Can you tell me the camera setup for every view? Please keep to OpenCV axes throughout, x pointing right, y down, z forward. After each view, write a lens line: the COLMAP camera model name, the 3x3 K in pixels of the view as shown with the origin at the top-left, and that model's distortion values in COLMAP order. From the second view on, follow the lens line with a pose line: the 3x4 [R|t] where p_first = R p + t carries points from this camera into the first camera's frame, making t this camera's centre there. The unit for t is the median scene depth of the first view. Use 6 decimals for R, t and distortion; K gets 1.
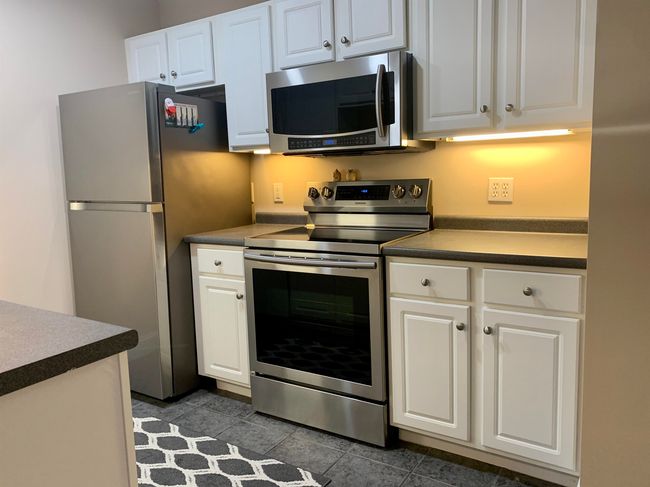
lens RADIAL K [[500.7, 0, 326.7], [0, 500.7, 239.6], [0, 0, 1]] dist [0.055538, -0.053033]
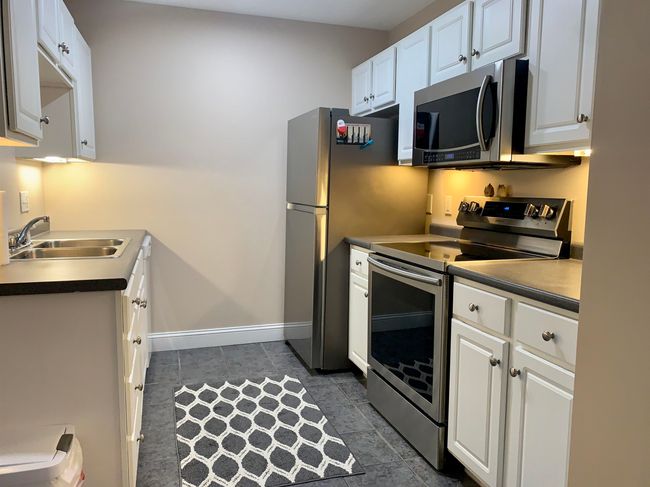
lens RADIAL K [[500.7, 0, 330.1], [0, 500.7, 244.9], [0, 0, 1]] dist [0.055538, -0.053033]
pose [[0.773306, 0.111263, -0.624194, 0.457830], [-0.116621, 0.992646, 0.032460, -0.024182], [0.623215, 0.047693, 0.780595, 0.078152]]
